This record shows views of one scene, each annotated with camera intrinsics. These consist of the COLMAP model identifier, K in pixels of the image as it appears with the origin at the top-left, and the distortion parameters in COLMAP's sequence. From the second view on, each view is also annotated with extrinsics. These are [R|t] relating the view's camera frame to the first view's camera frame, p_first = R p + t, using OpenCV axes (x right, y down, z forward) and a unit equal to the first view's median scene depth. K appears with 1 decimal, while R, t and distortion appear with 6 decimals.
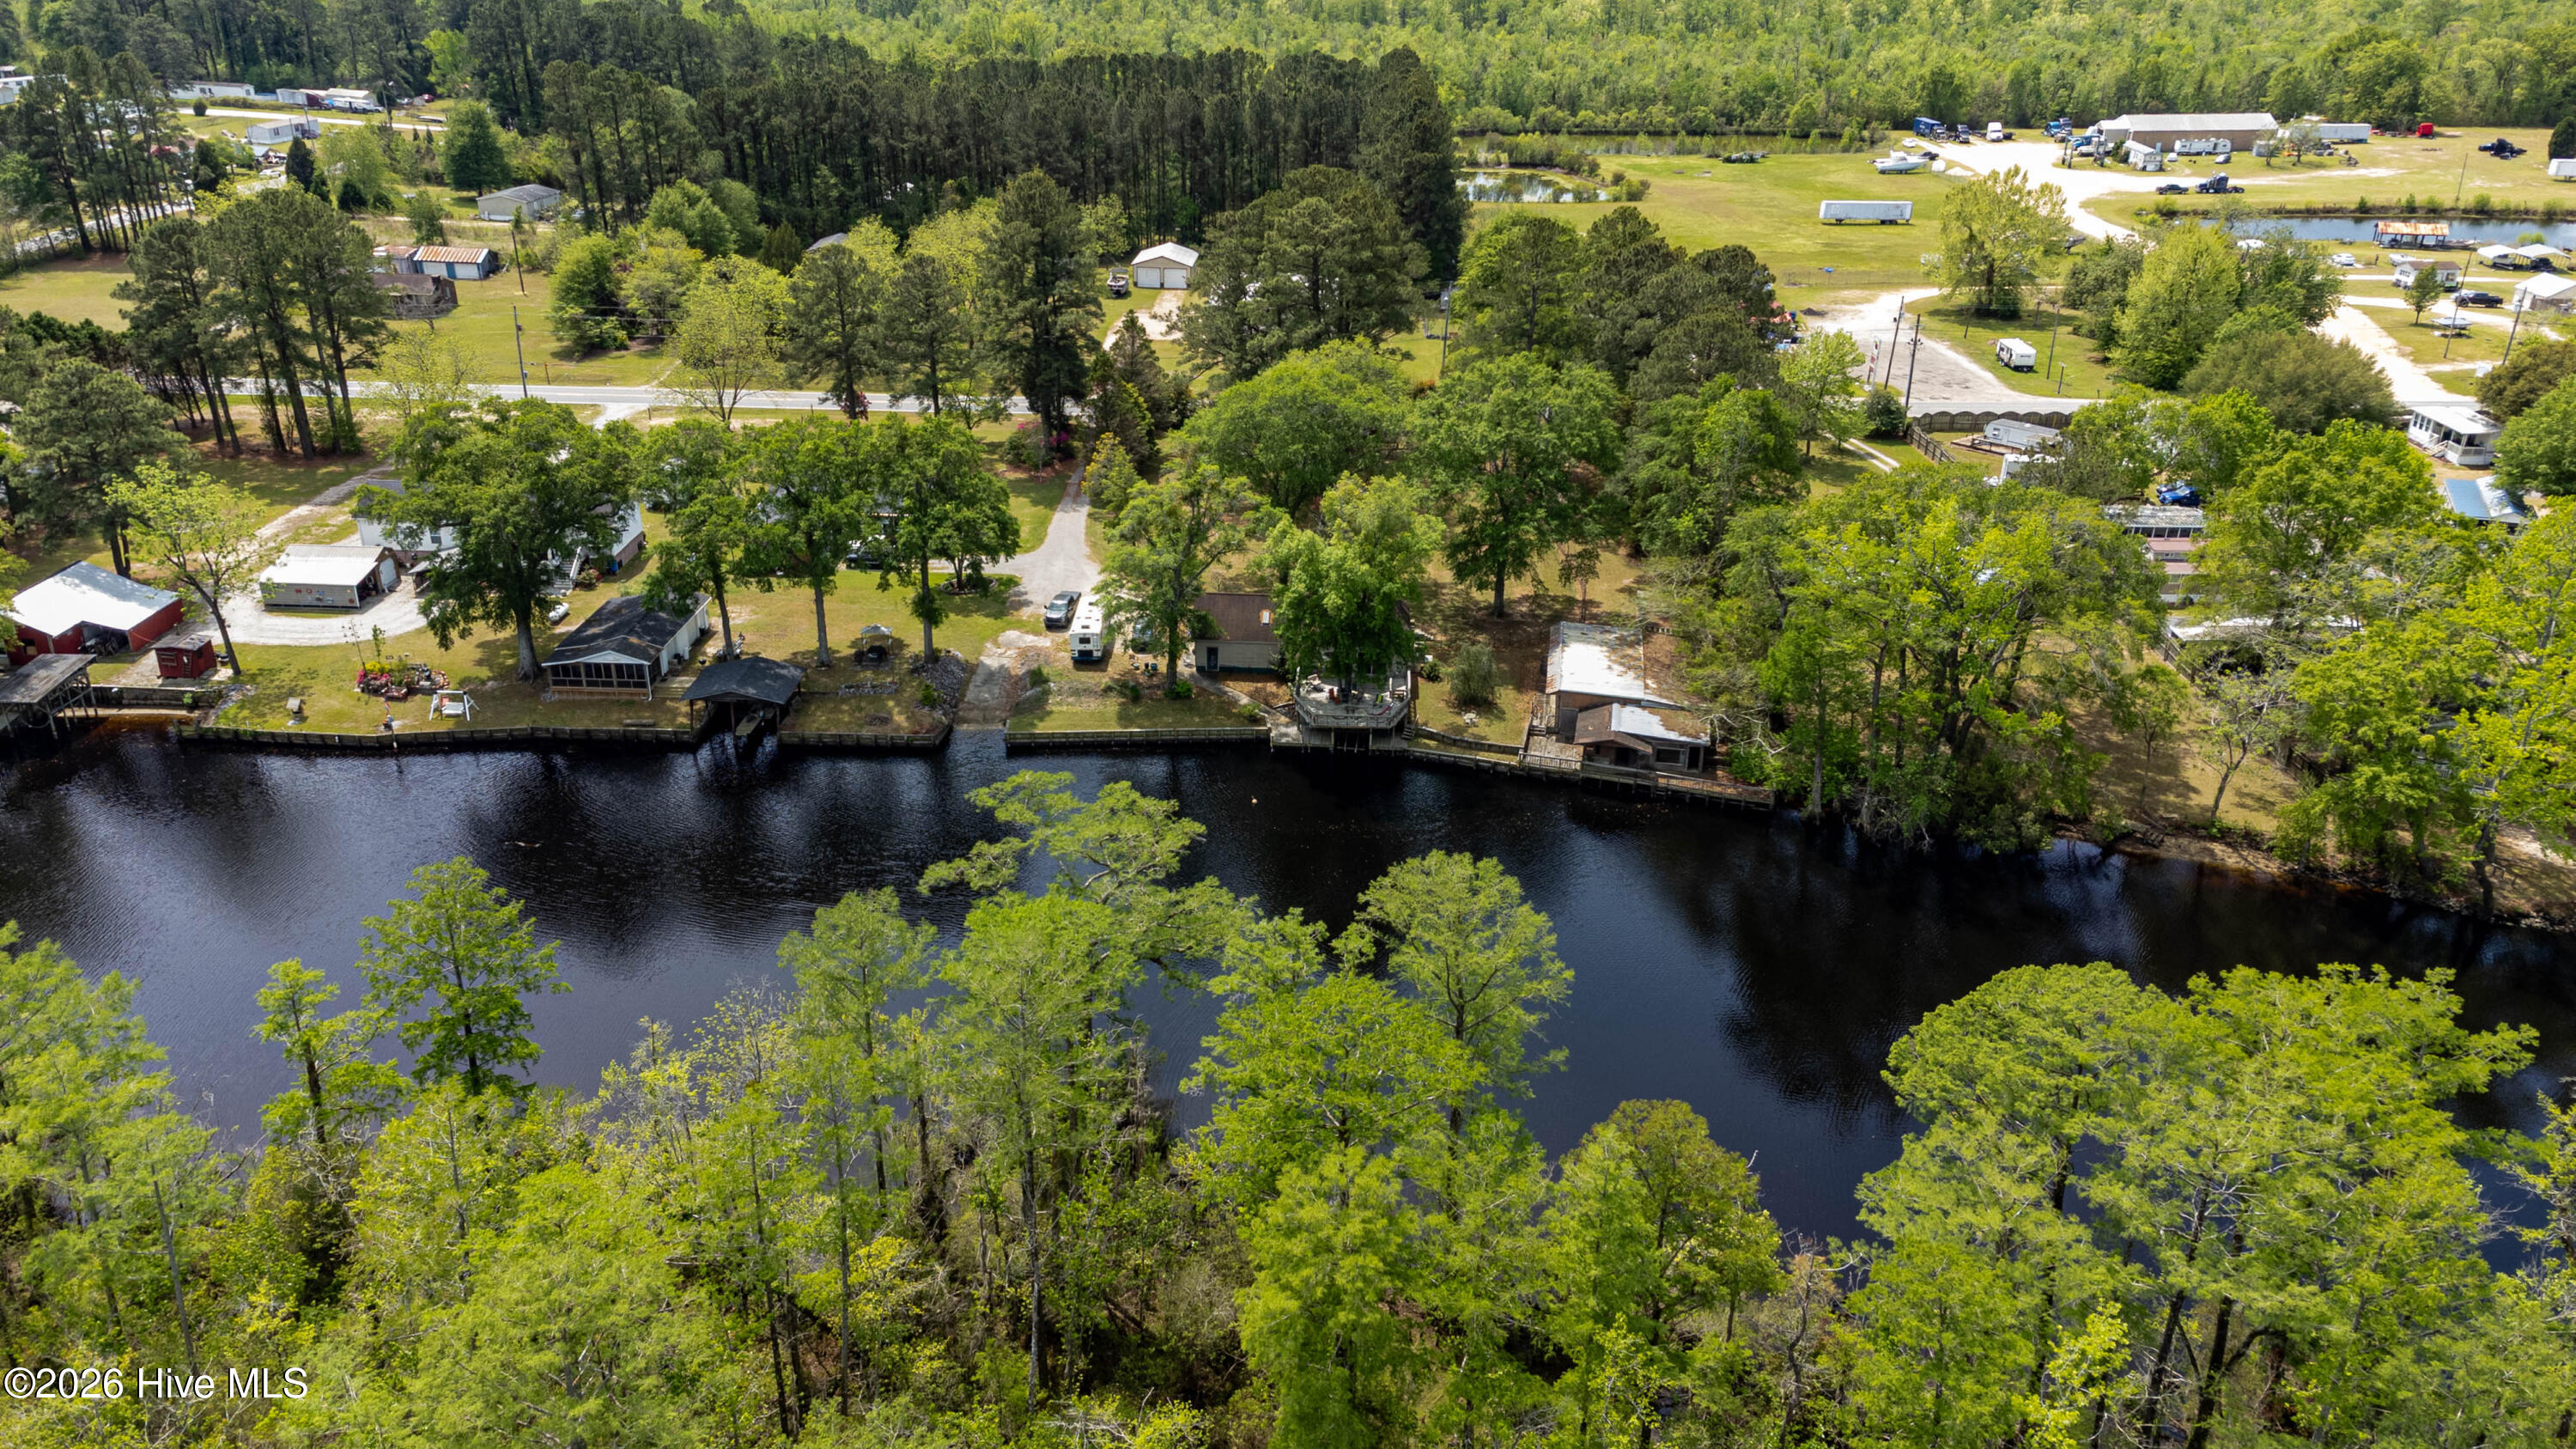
lens RADIAL K [[1857.7, 0, 1271.3], [0, 1857.7, 733.6], [0, 0, 1]] dist [0.266817, -0.223610]
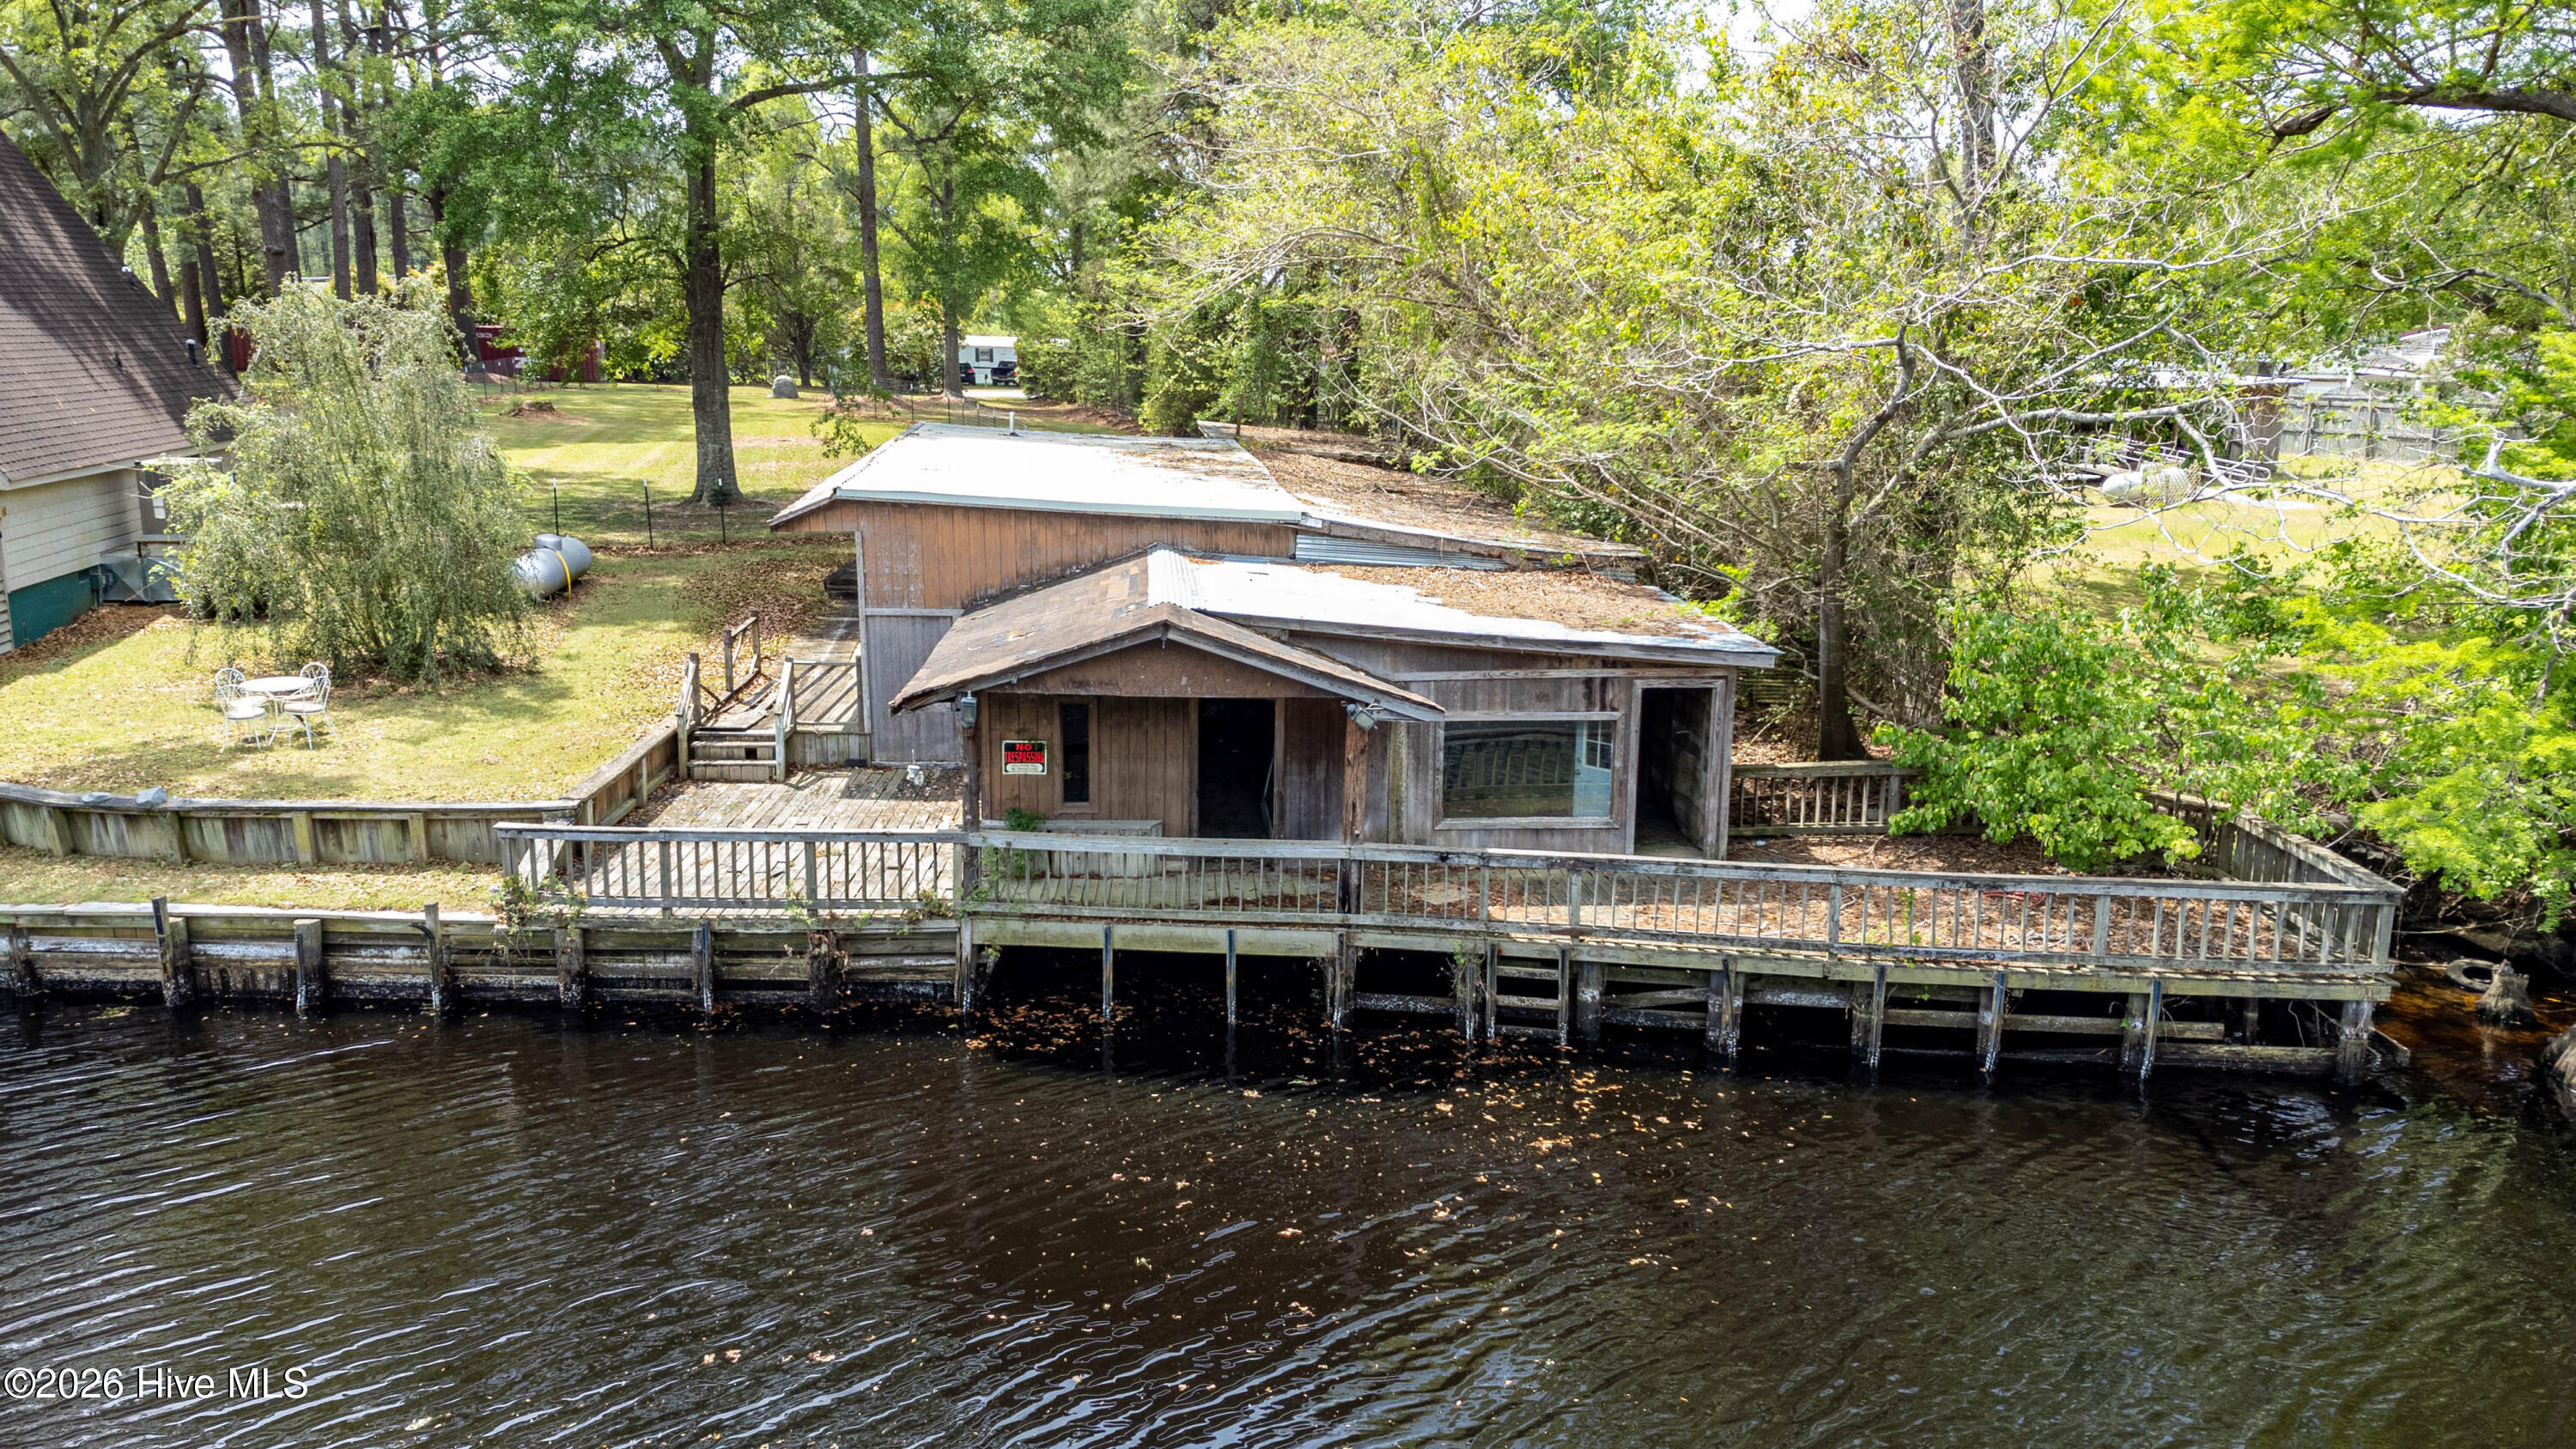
lens RADIAL K [[1857.7, 0, 1271.3], [0, 1857.7, 733.6], [0, 0, 1]] dist [0.266817, -0.223610]
pose [[0.966066, -0.055340, 0.252297, 0.139907], [0.105080, 0.976499, -0.188169, 0.033022], [-0.235954, 0.208295, 0.949178, 0.783172]]
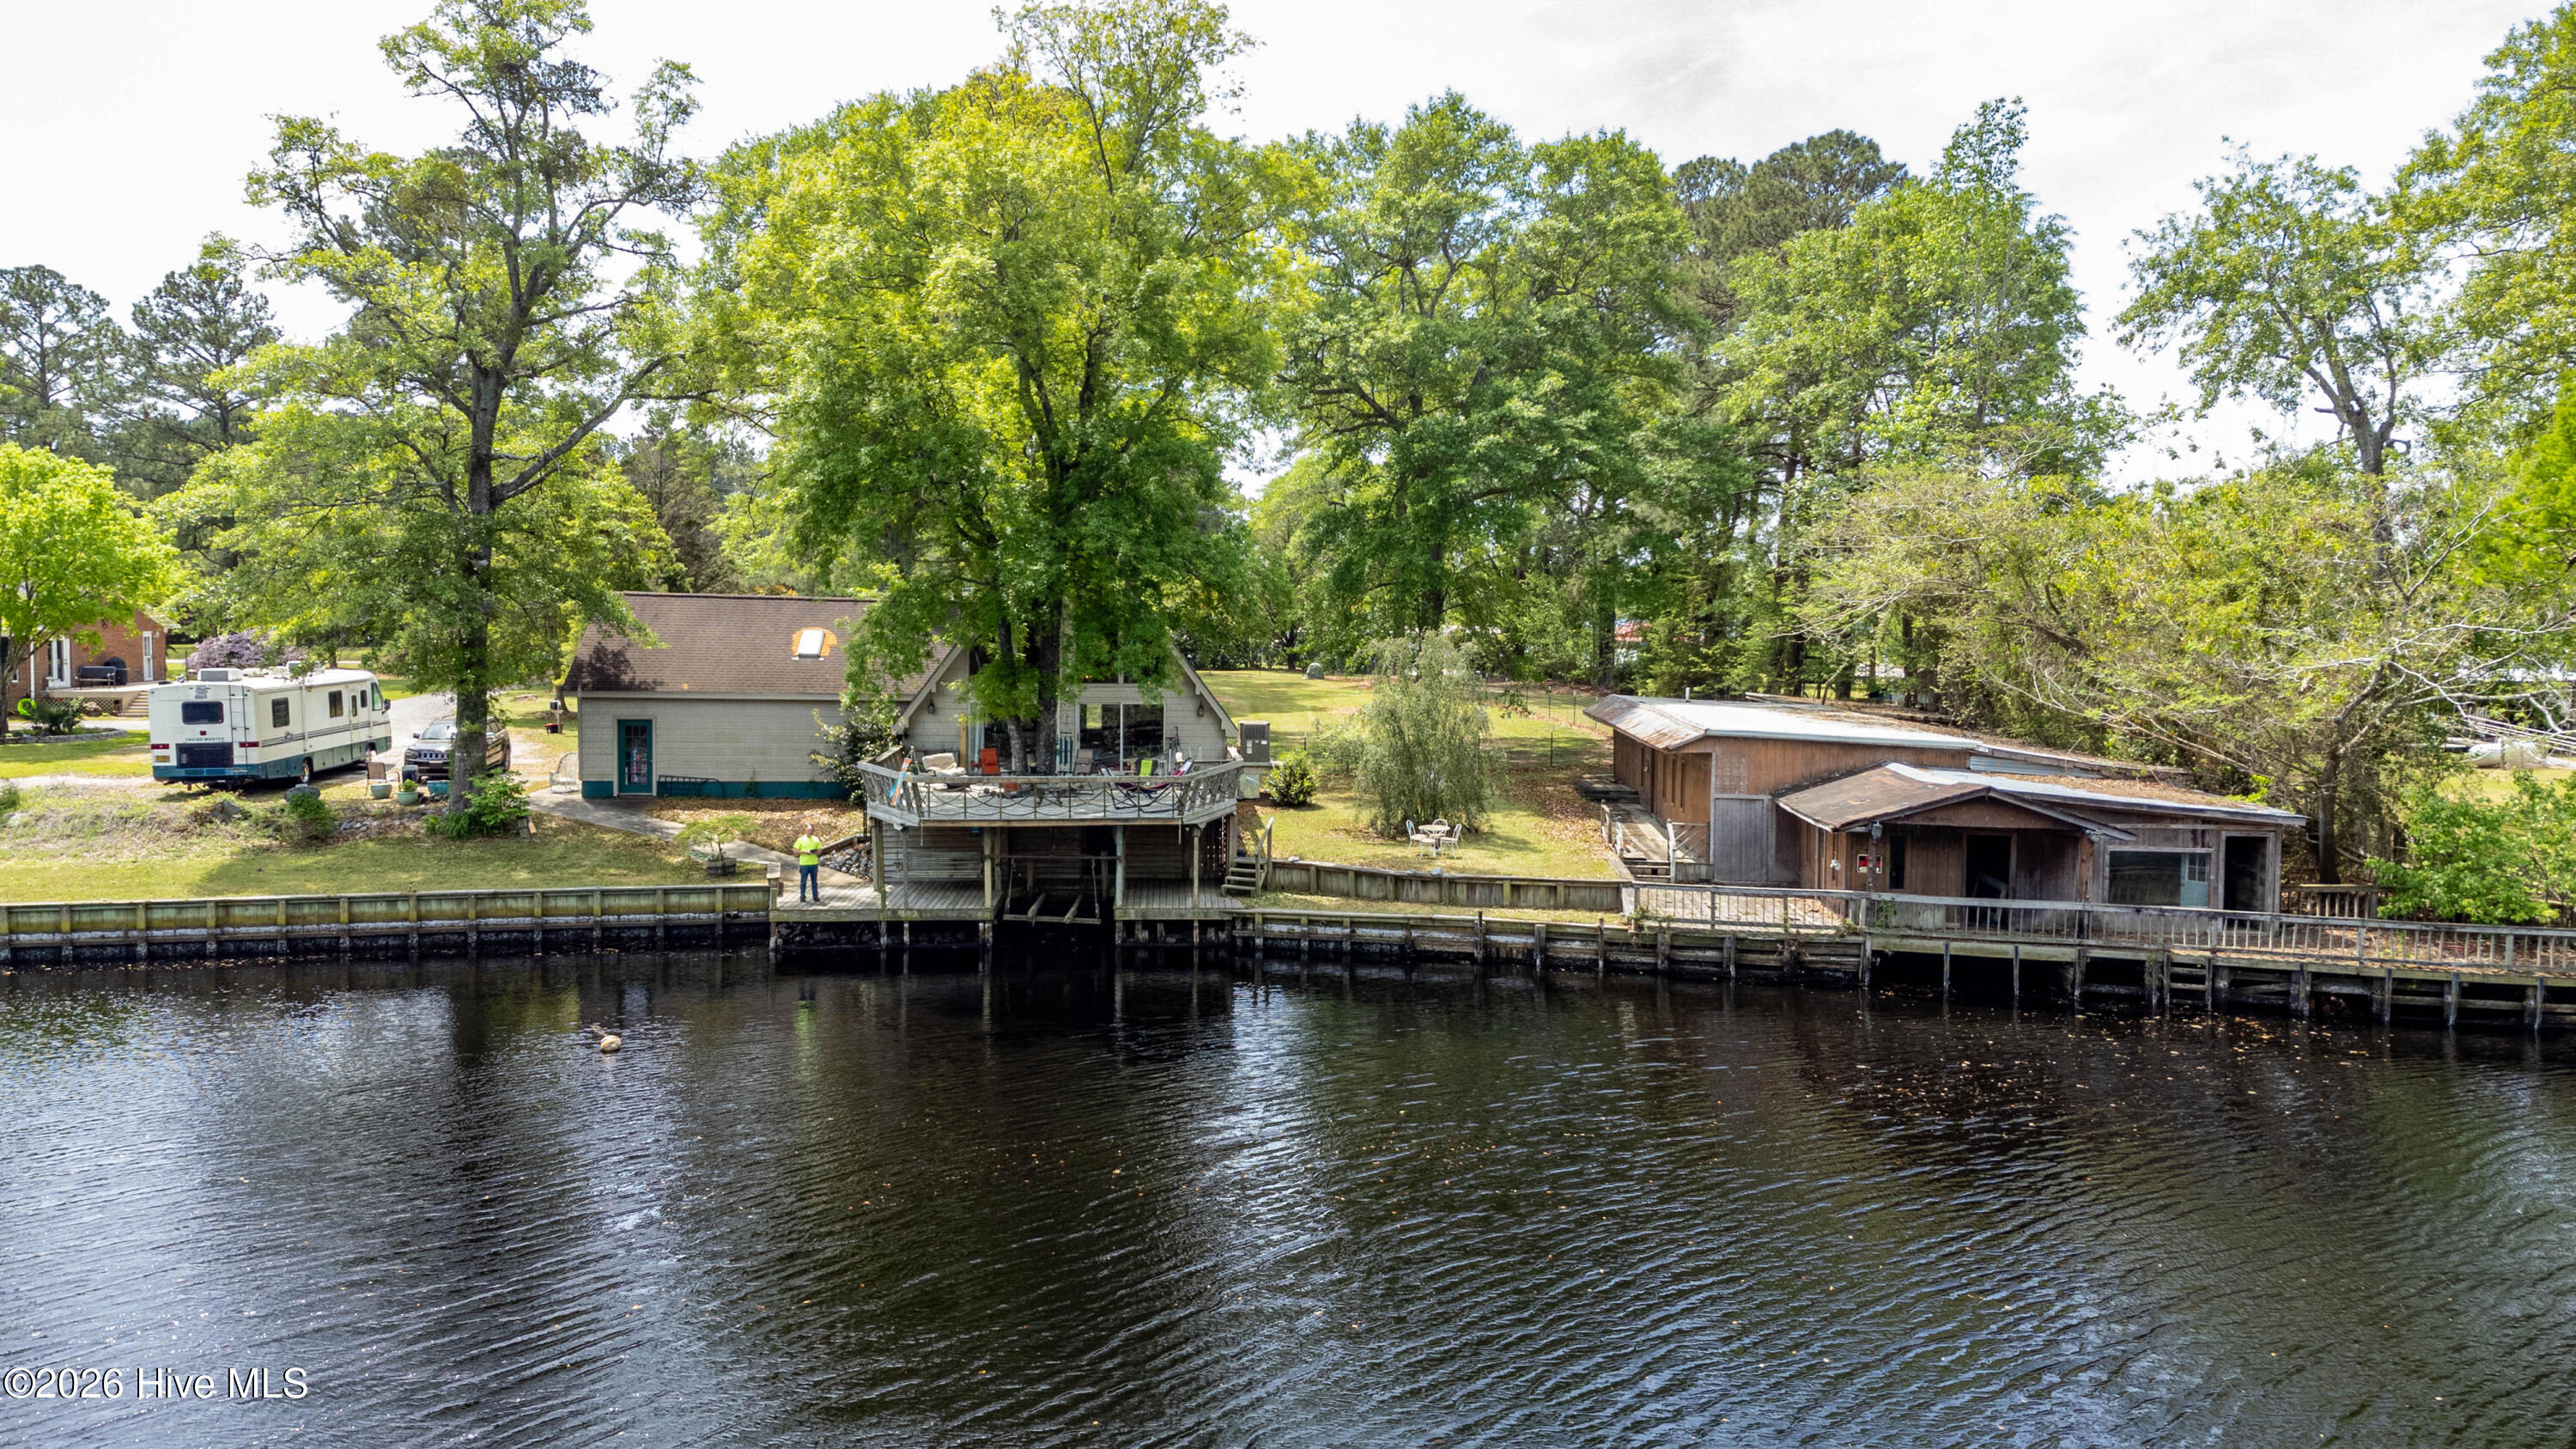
lens RADIAL K [[1857.7, 0, 1271.3], [0, 1857.7, 733.6], [0, 0, 1]] dist [0.266817, -0.223610]
pose [[0.991697, -0.009660, 0.128237, 0.037206], [0.052646, 0.940282, -0.336300, 0.076643], [-0.117330, 0.340258, 0.932983, 0.668177]]
